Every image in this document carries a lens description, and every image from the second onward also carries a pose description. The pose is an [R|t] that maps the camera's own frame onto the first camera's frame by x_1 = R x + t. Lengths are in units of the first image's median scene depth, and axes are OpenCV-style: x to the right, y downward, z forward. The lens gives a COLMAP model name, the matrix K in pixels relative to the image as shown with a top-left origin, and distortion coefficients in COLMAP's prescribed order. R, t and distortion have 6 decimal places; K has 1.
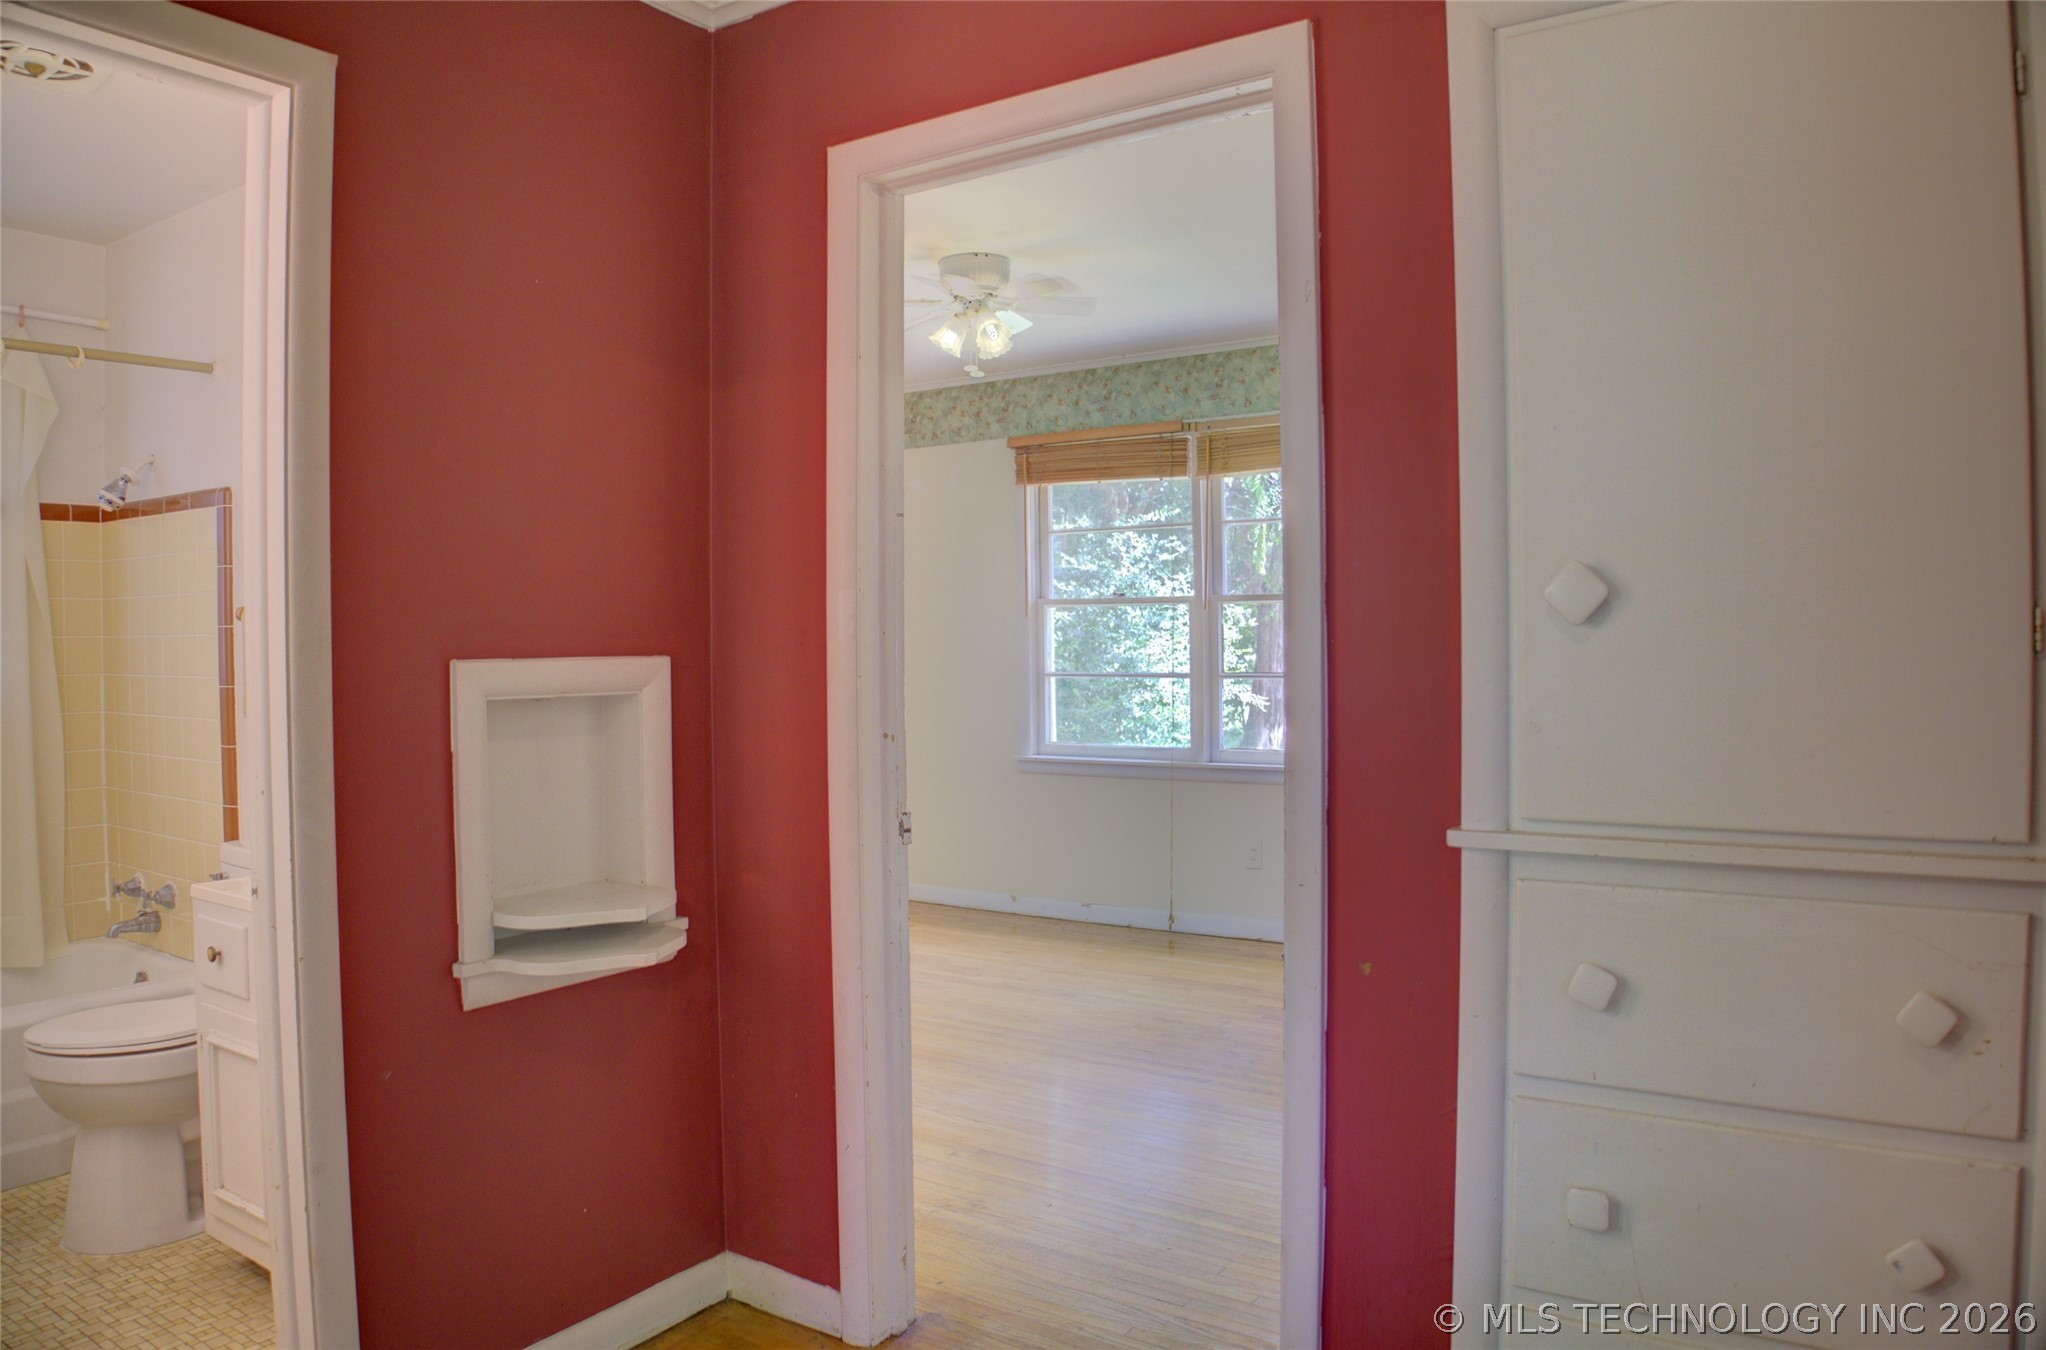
lens RADIAL K [[1373.2, 0, 976.1], [0, 1373.2, 678.7], [0, 0, 1]] dist [-0.125758, 0.055219]
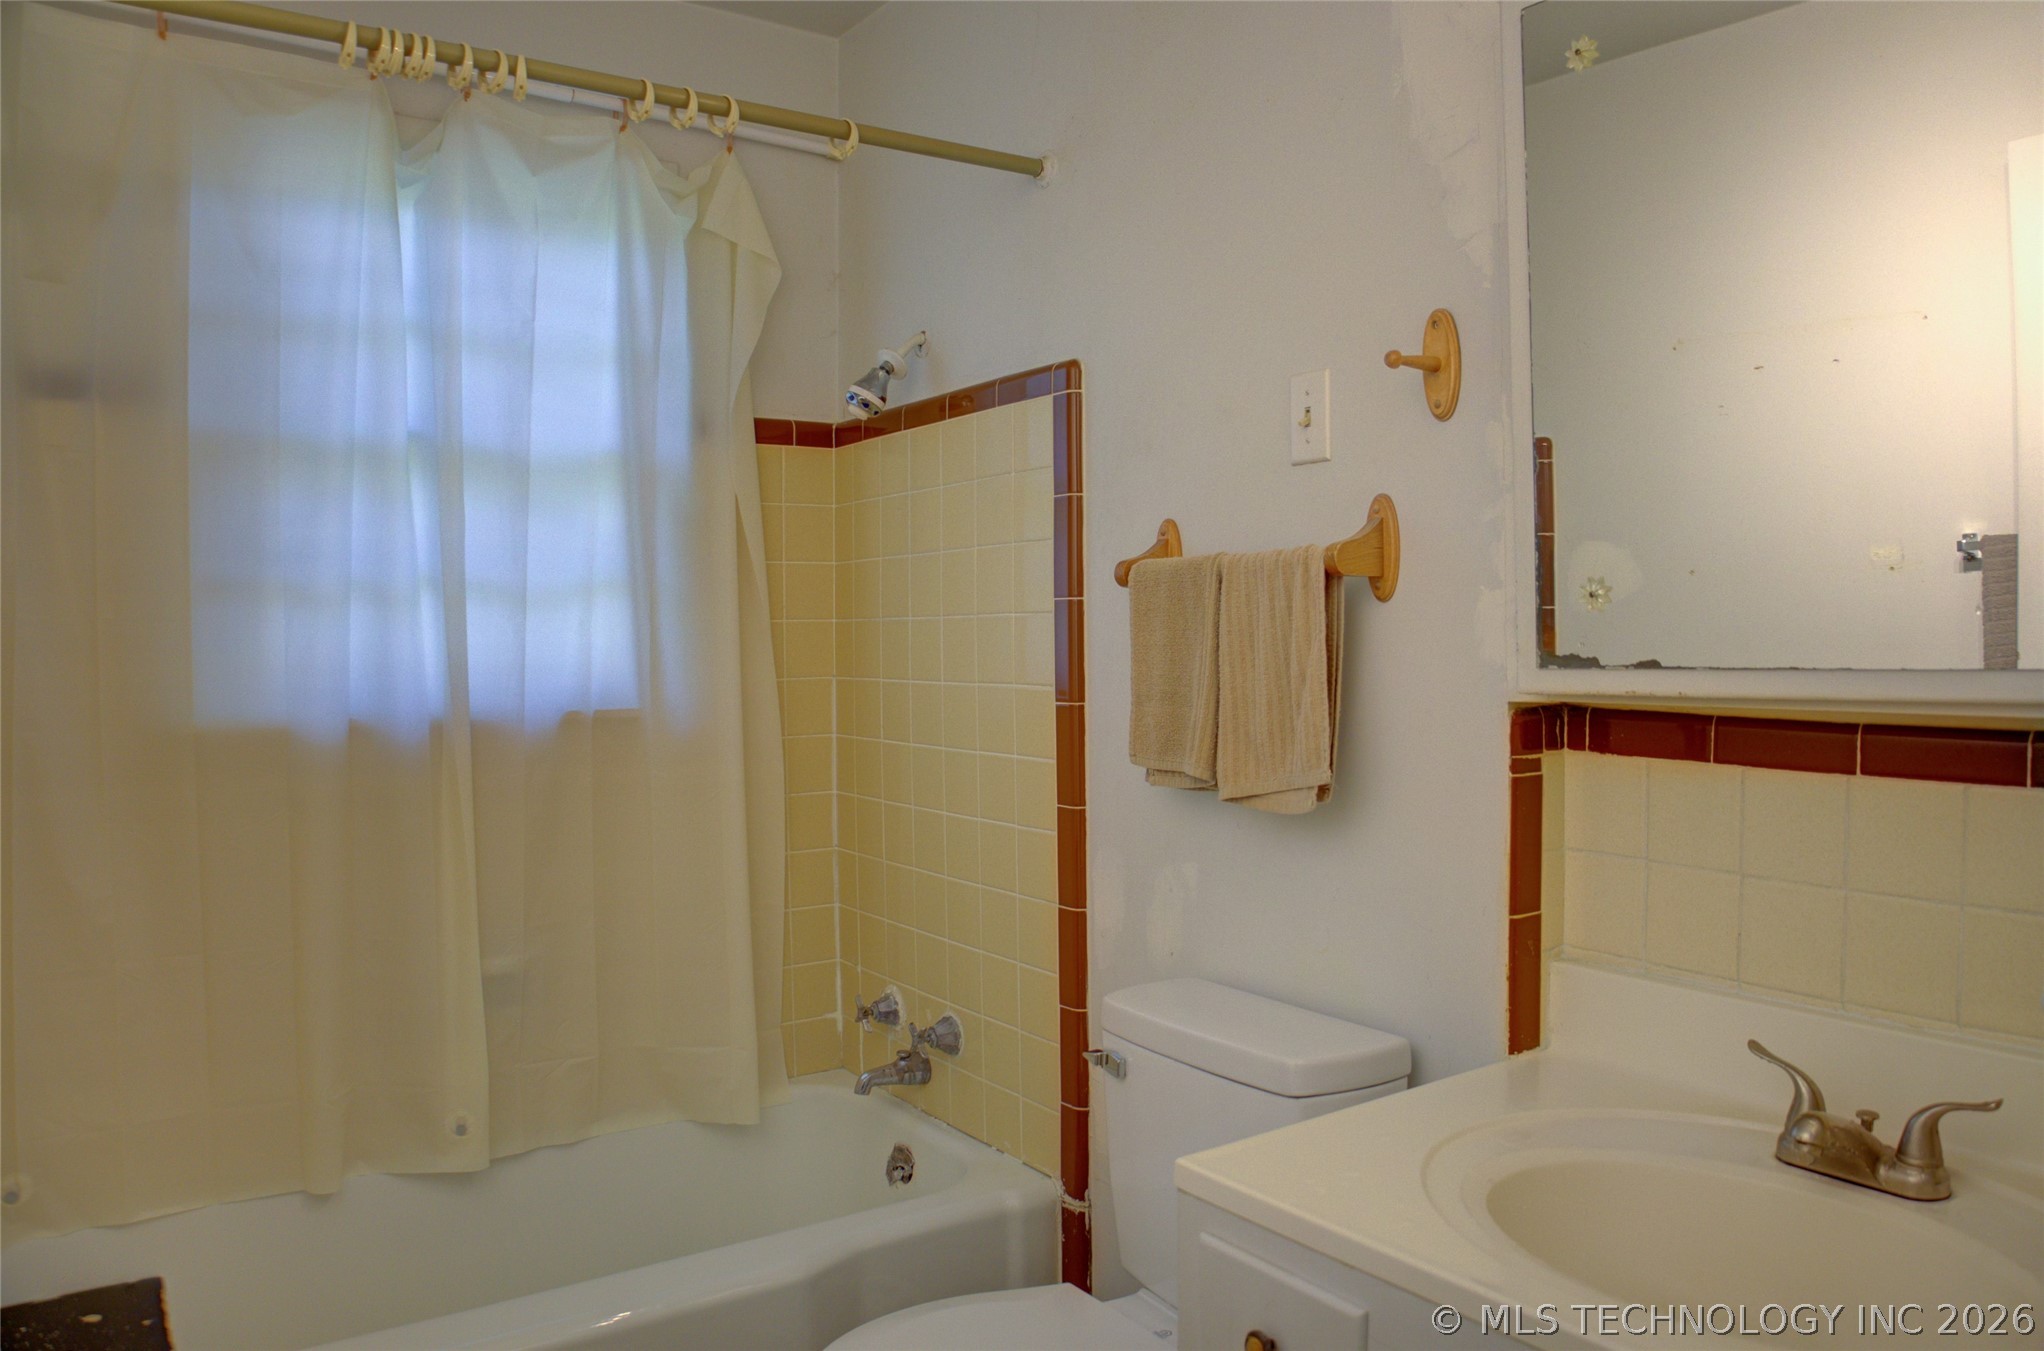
lens RADIAL K [[1393.3, 0, 1049.7], [0, 1393.3, 693.1], [0, 0, 1]] dist [-0.133795, 0.064002]
pose [[0.942773, 0.007156, -0.333359, -0.345193], [-0.002696, 0.999901, 0.013838, -0.006544], [0.333425, -0.012147, 0.942698, 0.392788]]
